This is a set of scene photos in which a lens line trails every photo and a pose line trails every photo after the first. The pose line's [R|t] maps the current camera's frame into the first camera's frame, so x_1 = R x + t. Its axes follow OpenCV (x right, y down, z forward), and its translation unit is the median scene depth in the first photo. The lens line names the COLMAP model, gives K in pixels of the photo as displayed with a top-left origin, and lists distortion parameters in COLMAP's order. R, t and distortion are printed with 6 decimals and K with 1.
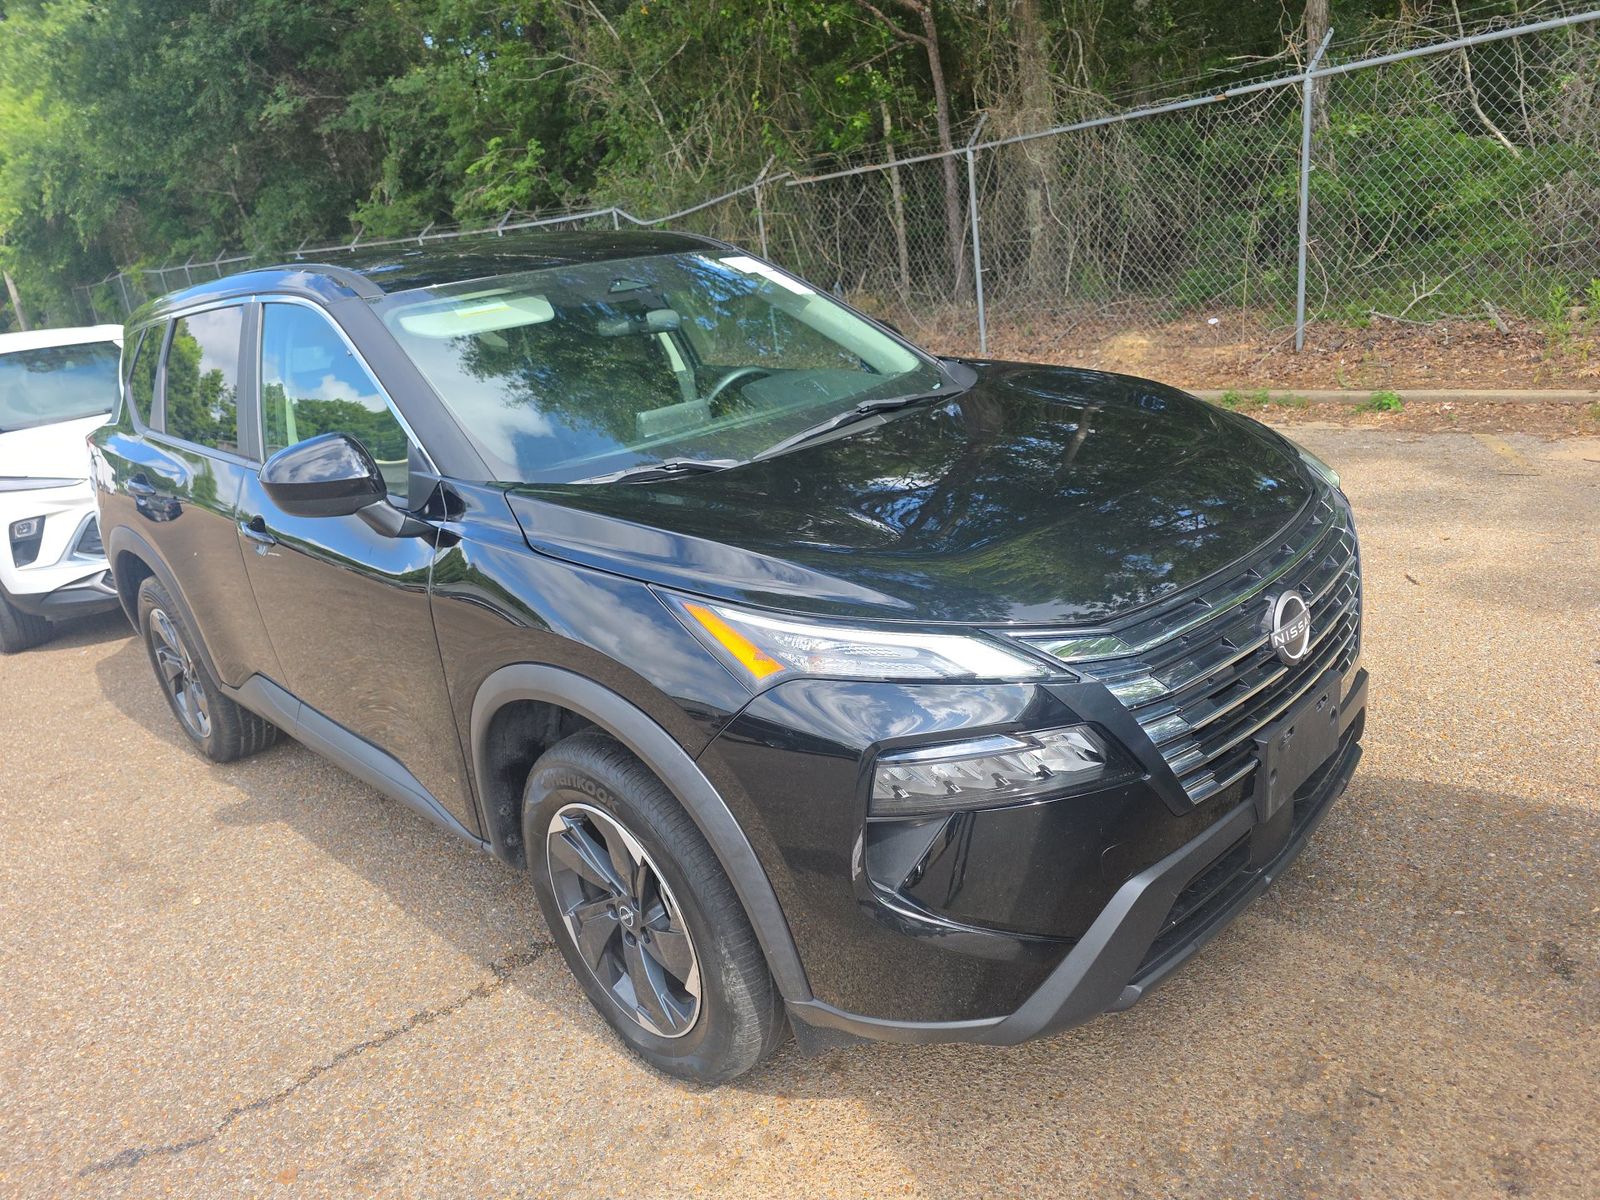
lens RADIAL K [[1097.4, 0, 800.7], [0, 1097.4, 637.6], [0, 0, 1]] dist [0.002269, -0.000744]
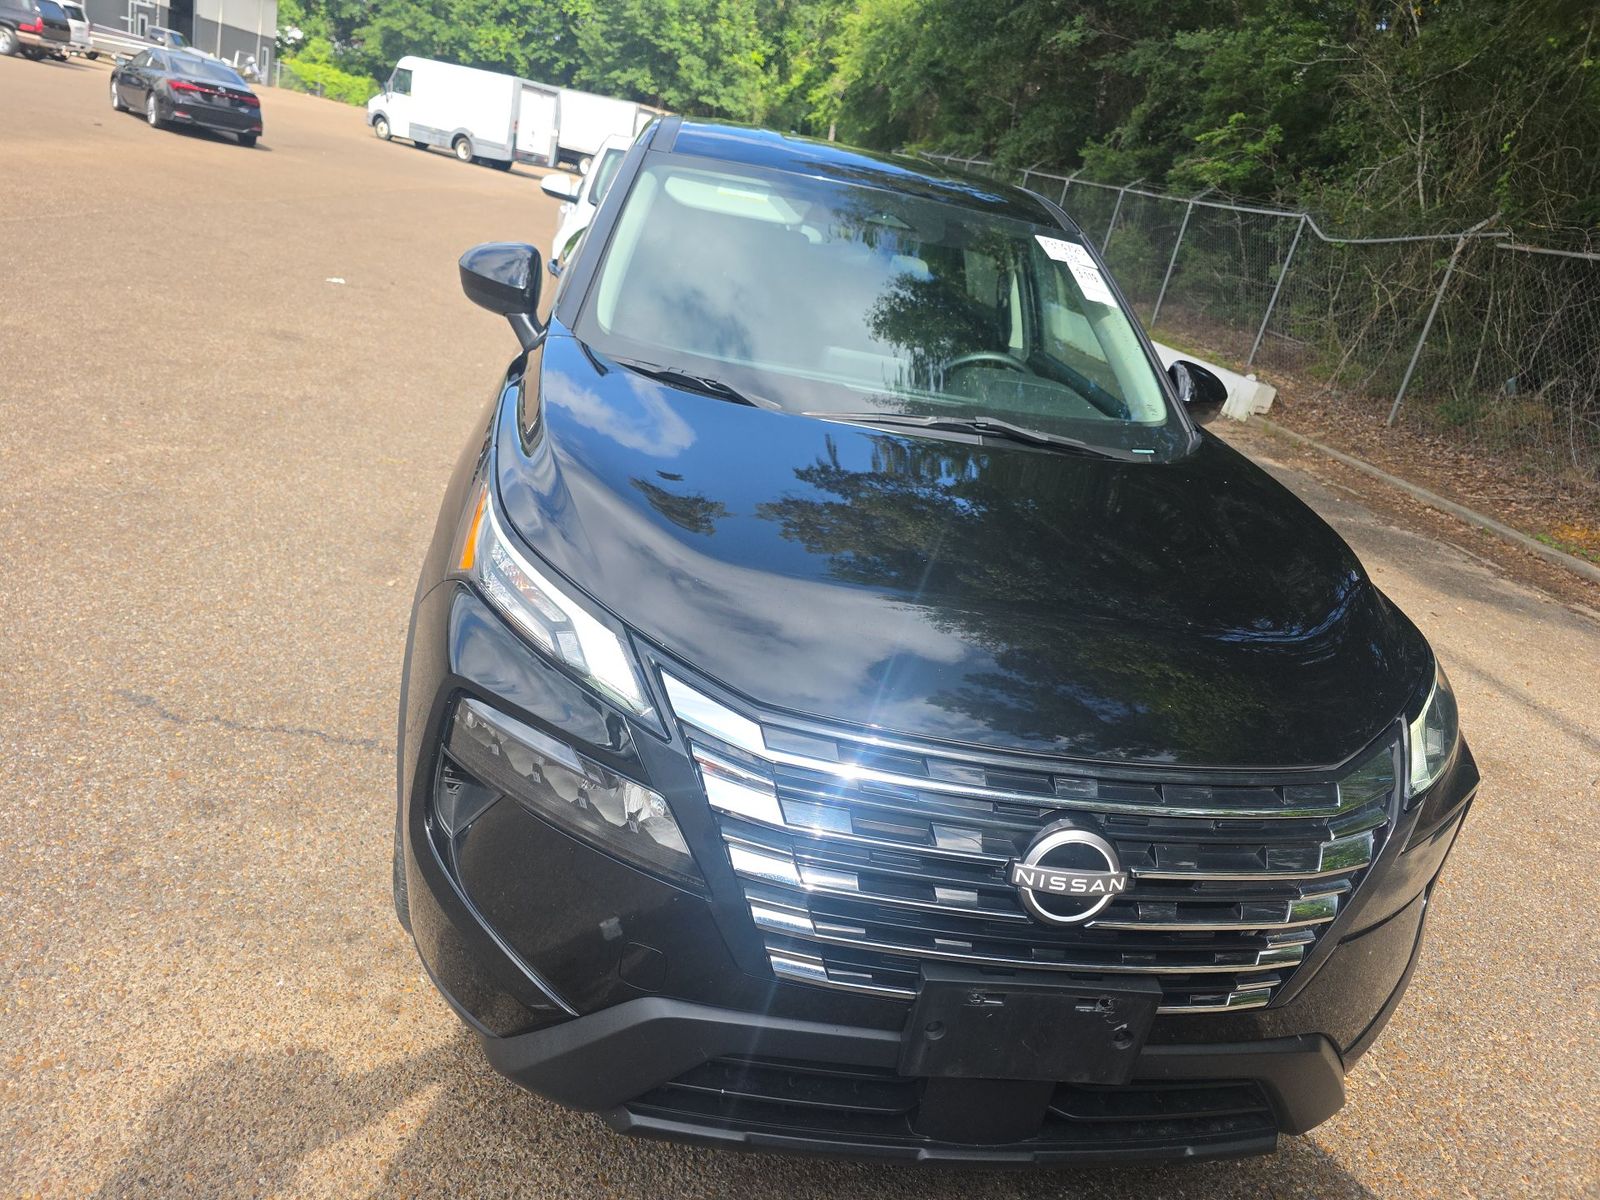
lens RADIAL K [[1083.5, 0, 828.9], [0, 1083.5, 600.1], [0, 0, 1]] dist [0.038354, -0.042277]
pose [[0.738245, 0.468013, -0.485755, 0.140652], [-0.469414, 0.873609, 0.128290, -0.043957], [0.484401, 0.133310, 0.864629, 0.068326]]
